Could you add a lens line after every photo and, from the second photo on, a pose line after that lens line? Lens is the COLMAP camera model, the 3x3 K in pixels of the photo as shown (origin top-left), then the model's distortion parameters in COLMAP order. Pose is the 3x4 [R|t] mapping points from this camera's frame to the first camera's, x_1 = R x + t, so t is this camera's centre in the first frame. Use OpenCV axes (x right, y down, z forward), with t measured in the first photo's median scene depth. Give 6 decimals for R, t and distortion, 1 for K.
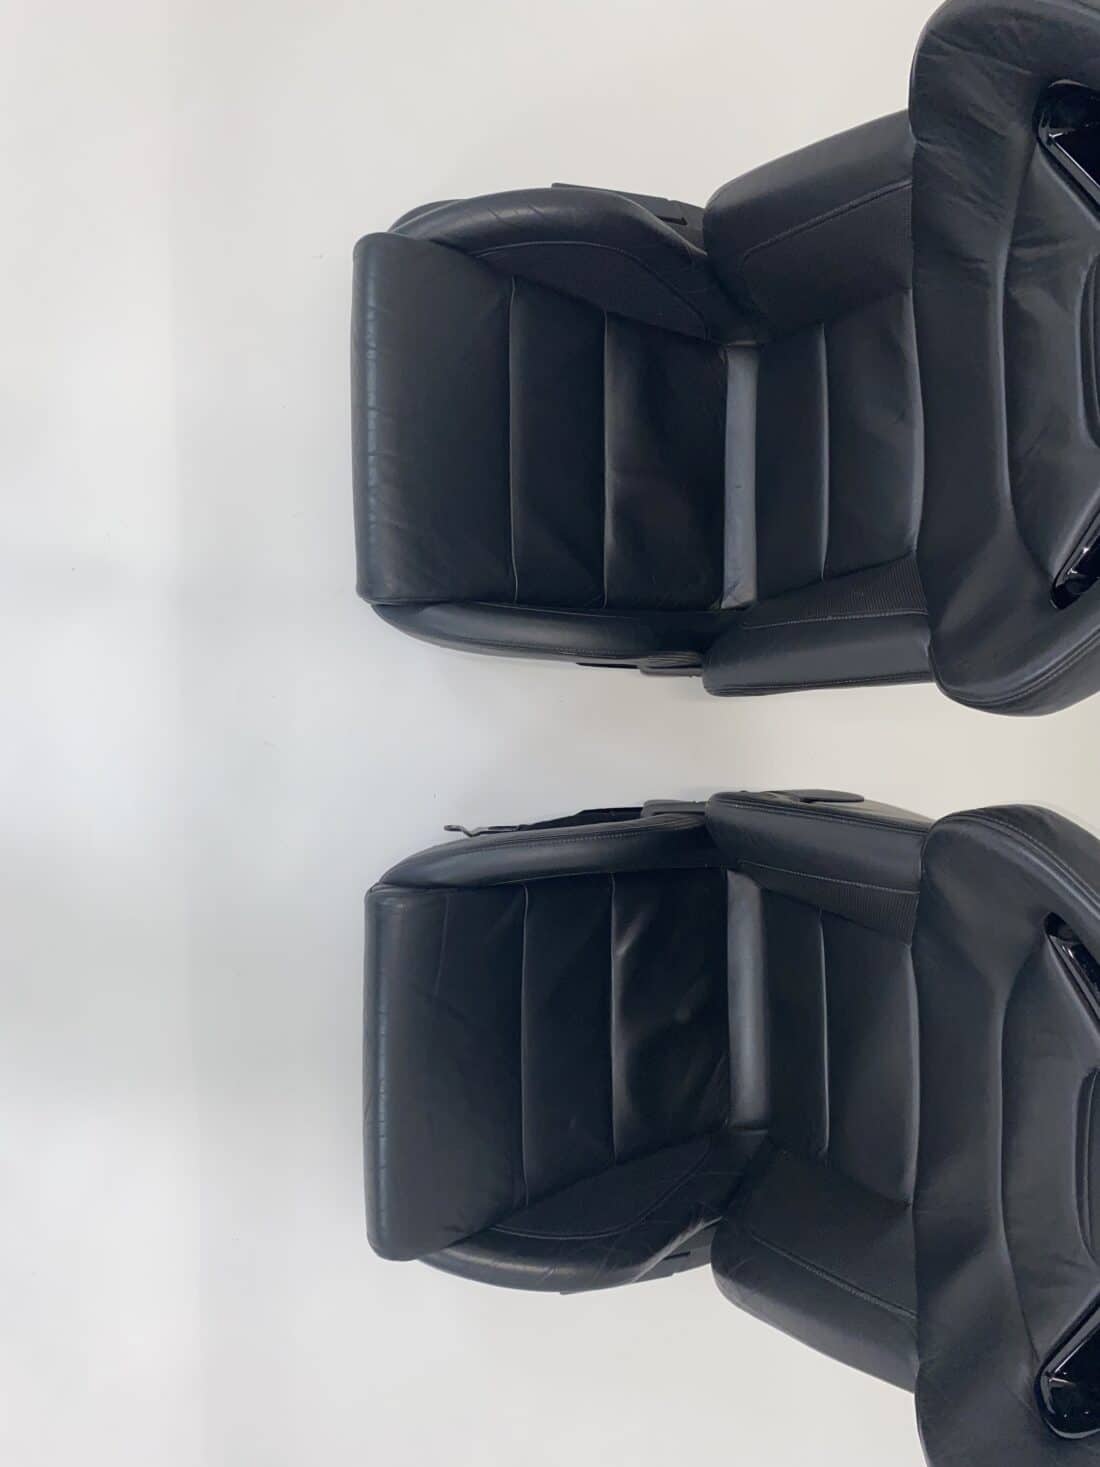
lens RADIAL K [[1147.6, 0, 536.9], [0, 1147.6, 733.2], [0, 0, 1]] dist [-0.079975, 0.096944]
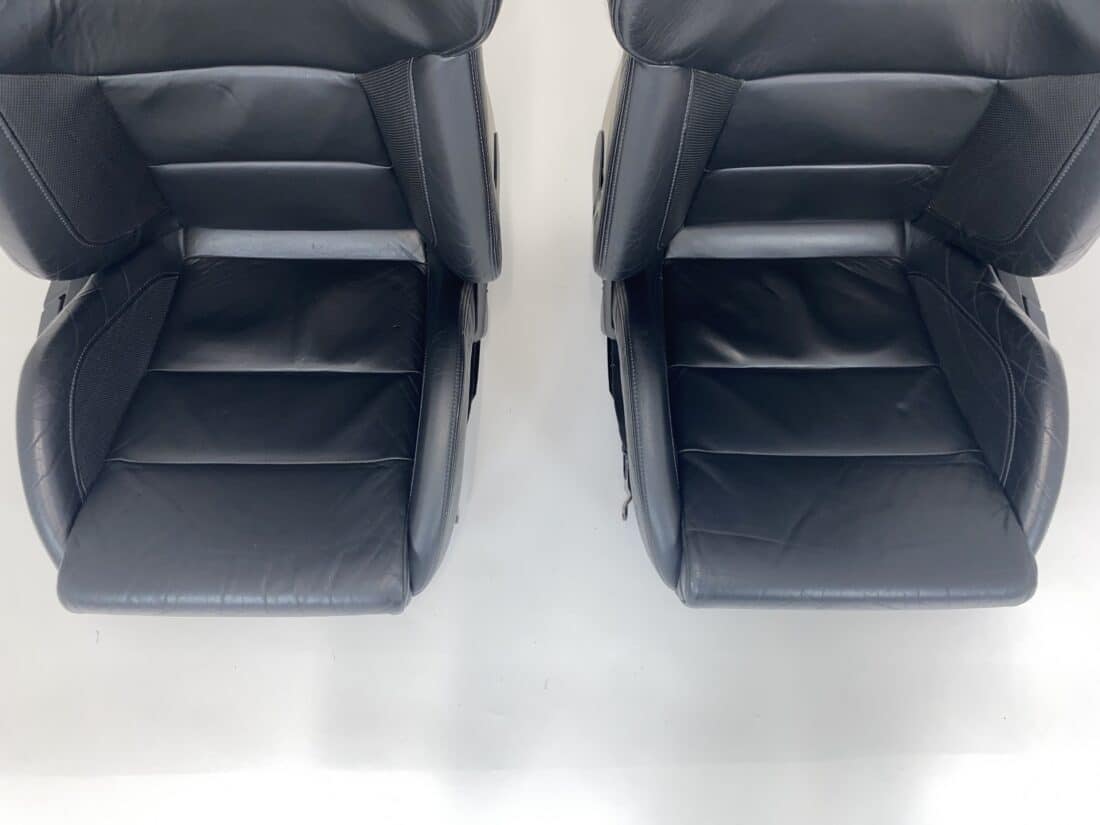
lens RADIAL K [[860.5, 0, 550.0], [0, 860.5, 412.5], [0, 0, 1]] dist [-0.079975, 0.096944]
pose [[0.006321, -0.999711, -0.023194, 0.044375], [0.999959, 0.006469, -0.006318, 0.018602], [0.006466, -0.023154, 0.999711, 0.211102]]
